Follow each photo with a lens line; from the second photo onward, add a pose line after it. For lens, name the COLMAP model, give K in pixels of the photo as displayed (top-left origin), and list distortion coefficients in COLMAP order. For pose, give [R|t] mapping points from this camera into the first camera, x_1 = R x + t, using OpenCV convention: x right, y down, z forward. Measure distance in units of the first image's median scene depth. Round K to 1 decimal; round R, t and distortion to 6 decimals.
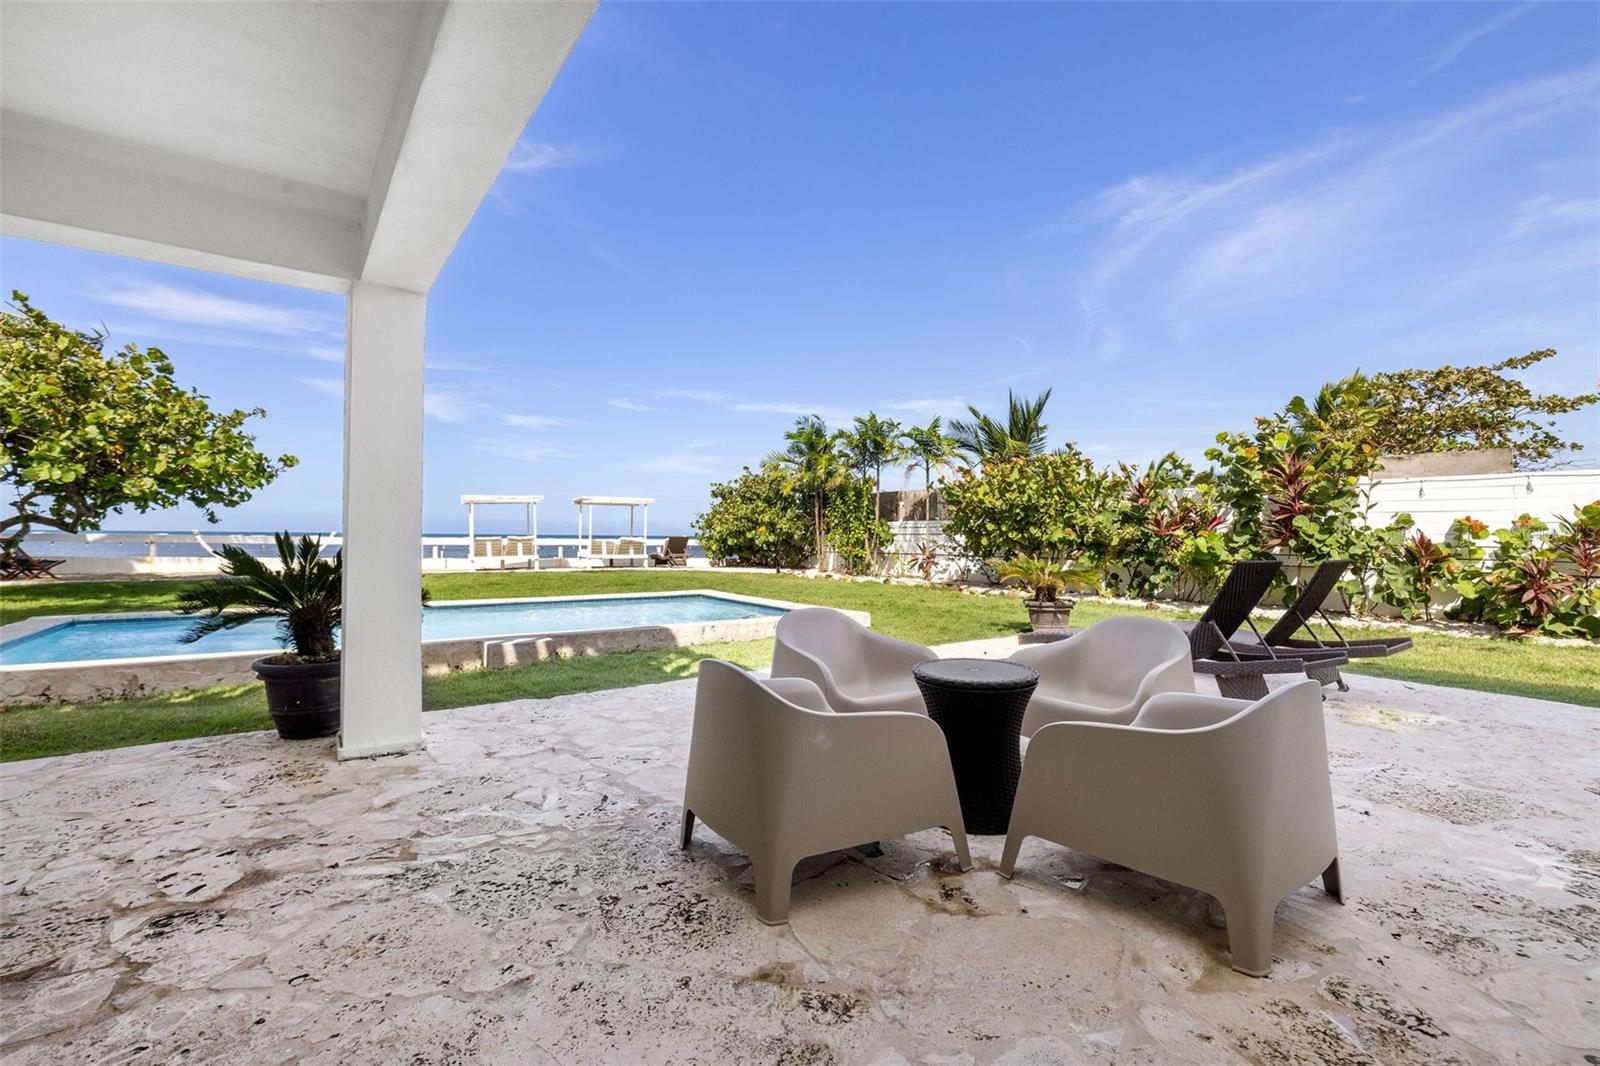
lens RADIAL K [[716.0, 0, 800.4], [0, 716.0, 527.1], [0, 0, 1]] dist [0.003359, 0.000103]
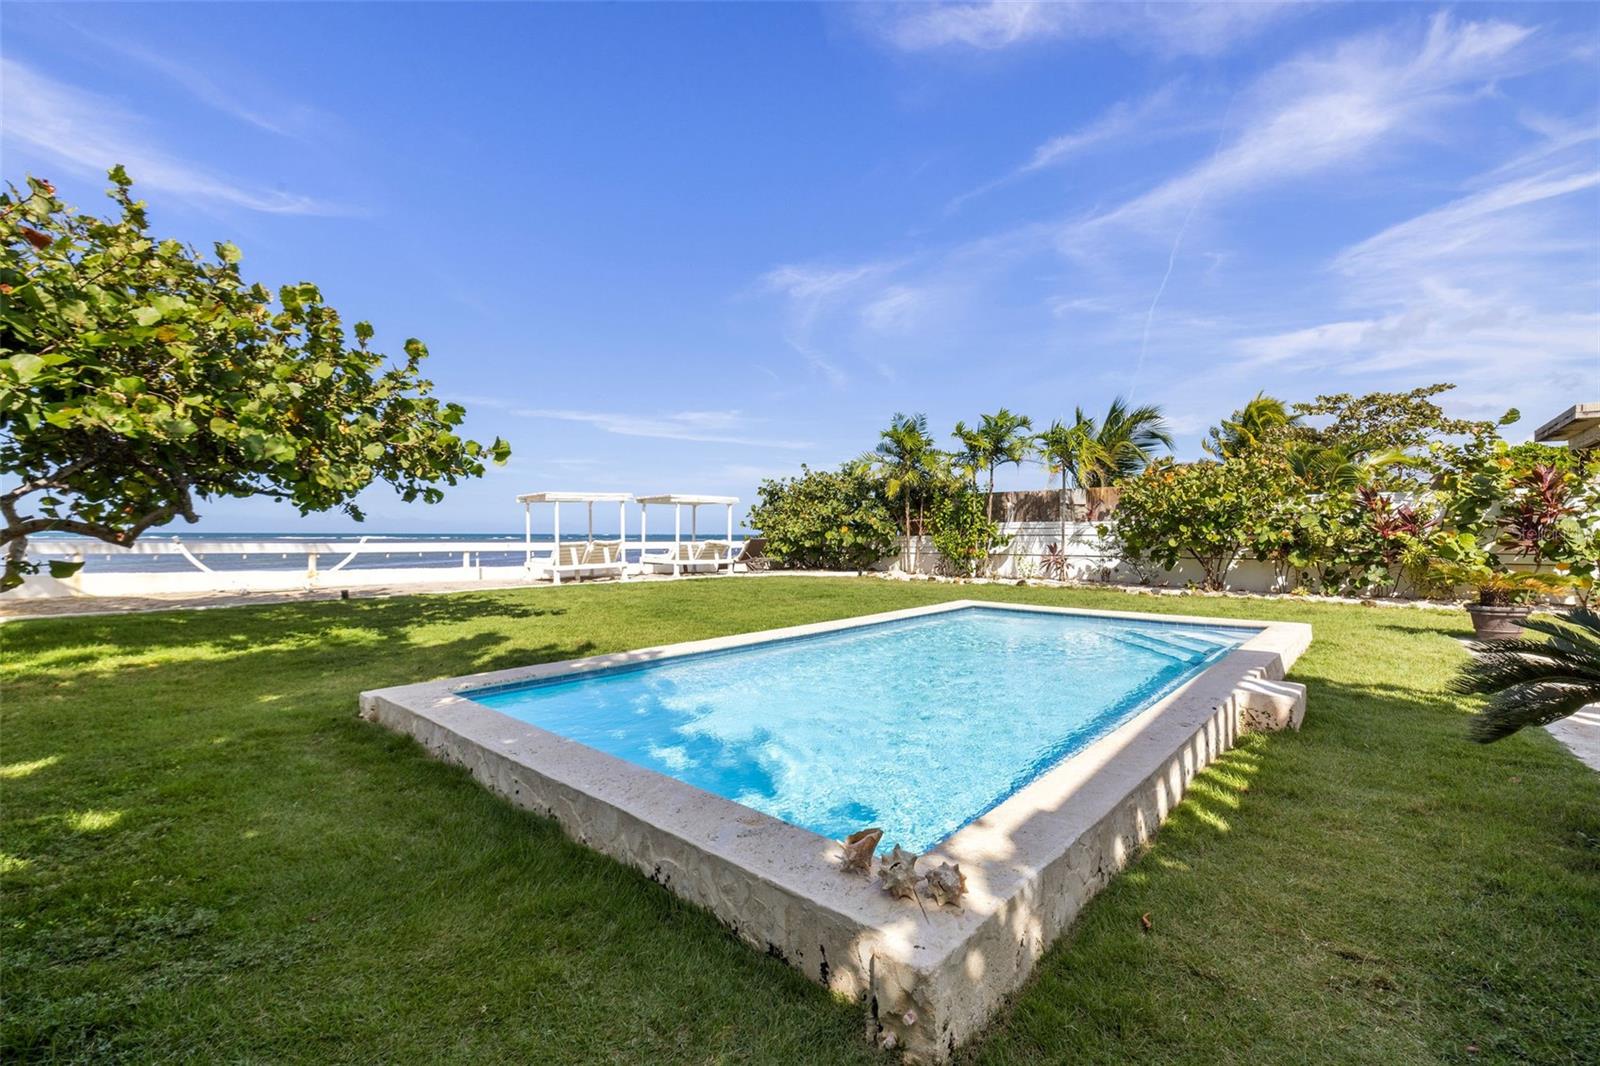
lens RADIAL K [[677.9, 0, 800.5], [0, 677.9, 530.1], [0, 0, 1]] dist [-0.003529, -0.000457]
pose [[0.969212, -0.005492, 0.246166, -0.332956], [0.003211, 0.999948, 0.009665, -0.006335], [-0.246206, -0.008577, 0.969179, 0.138588]]
